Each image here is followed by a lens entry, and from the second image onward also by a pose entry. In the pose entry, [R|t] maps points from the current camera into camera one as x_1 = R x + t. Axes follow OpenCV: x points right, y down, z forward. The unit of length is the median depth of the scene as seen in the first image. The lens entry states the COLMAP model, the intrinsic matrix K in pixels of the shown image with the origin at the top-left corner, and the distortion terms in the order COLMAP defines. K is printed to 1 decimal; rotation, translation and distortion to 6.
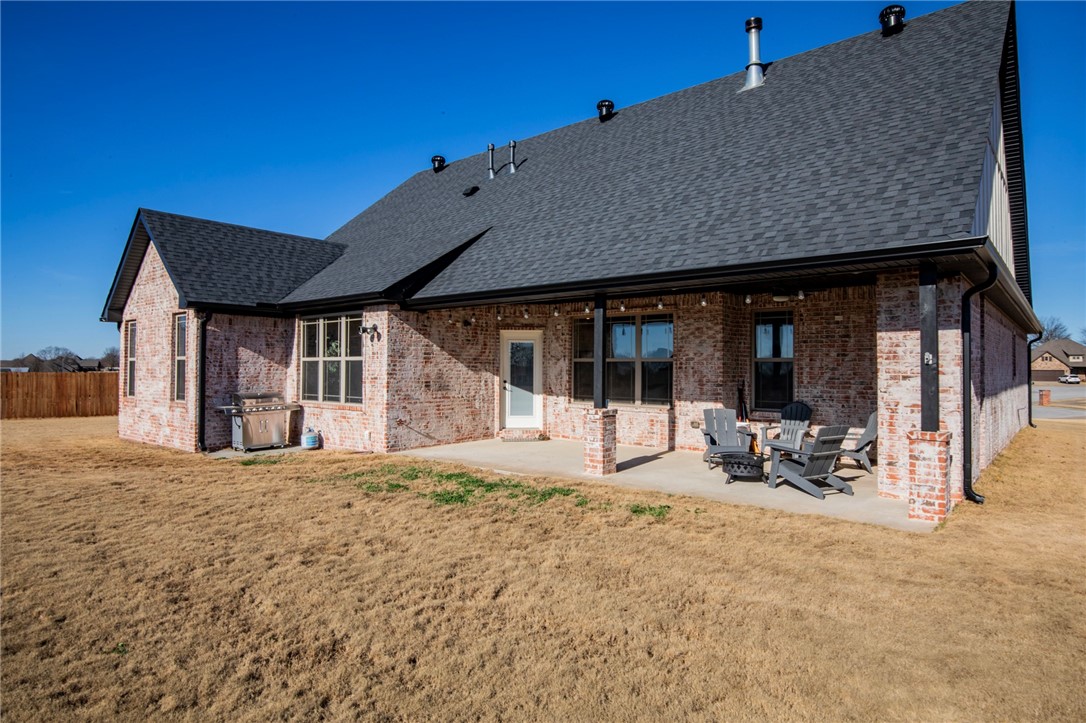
lens RADIAL K [[630.8, 0, 547.7], [0, 630.8, 358.2], [0, 0, 1]] dist [-0.003151, -0.000349]
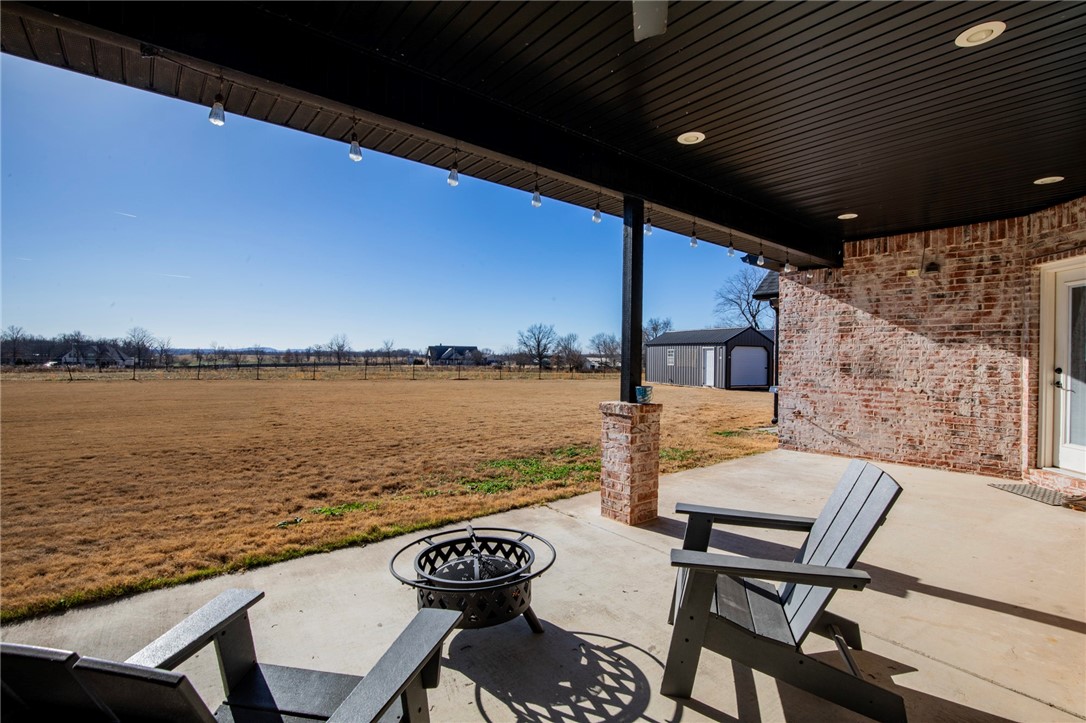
lens RADIAL K [[510.1, 0, 552.3], [0, 510.1, 358.6], [0, 0, 1]] dist [-0.035845, 0.007062]
pose [[-0.183394, -0.004877, -0.983027, 0.406068], [0.001420, 0.999985, -0.005226, 0.032507], [0.983039, -0.002355, -0.183384, 0.752132]]
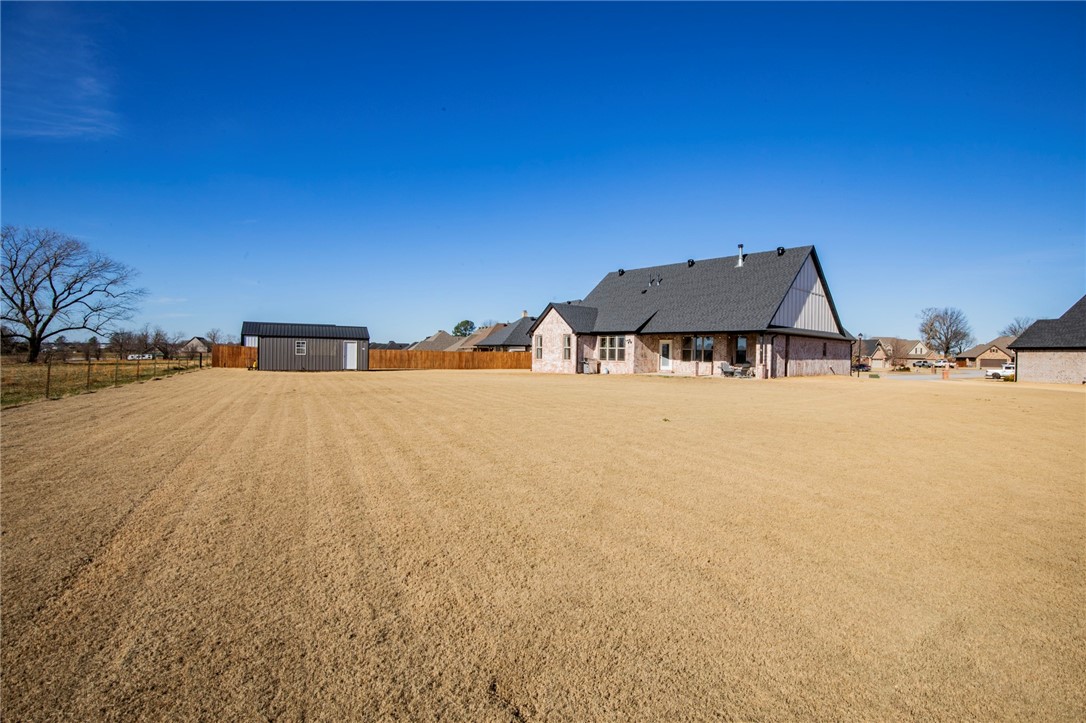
lens RADIAL K [[510.1, 0, 538.8], [0, 510.1, 359.2], [0, 0, 1]] dist [-0.035845, 0.007062]
pose [[0.991012, 0.012623, -0.133180, -0.372627], [-0.009041, 0.999582, 0.027467, -0.012017], [0.133471, -0.026016, 0.990711, -1.867932]]
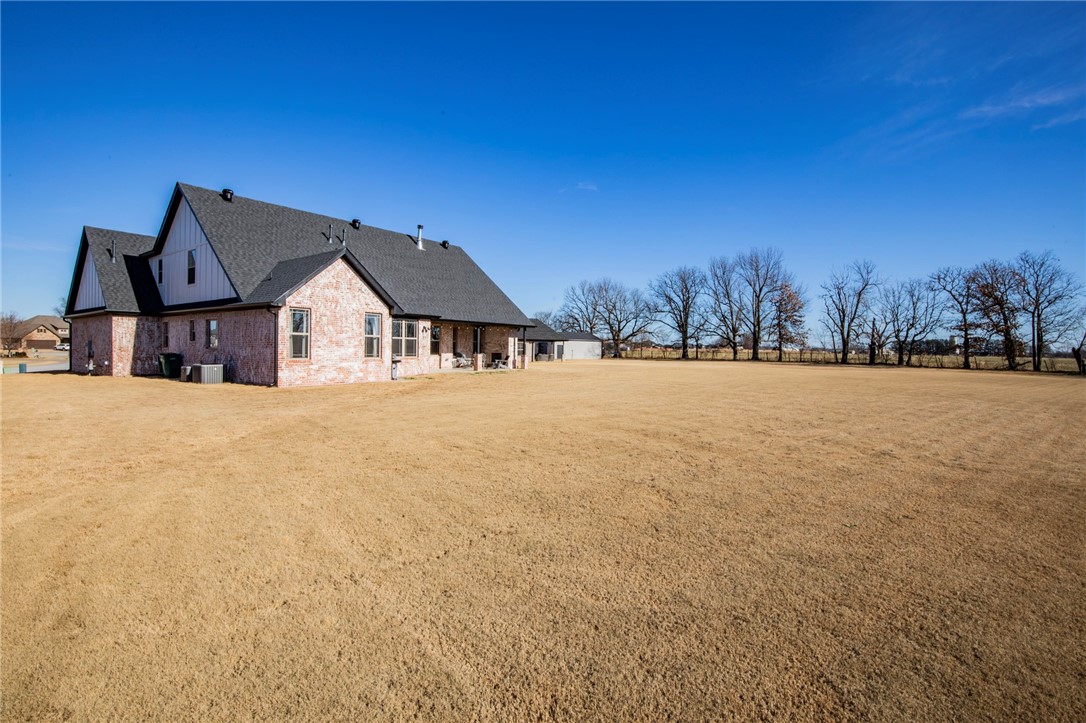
lens RADIAL K [[510.1, 0, 545.3], [0, 510.1, 354.7], [0, 0, 1]] dist [-0.035845, 0.007062]
pose [[-0.042683, -0.018176, 0.998923, -2.264746], [-0.030511, 0.999392, 0.016880, 0.013698], [-0.998623, -0.029757, -0.043212, 0.538017]]
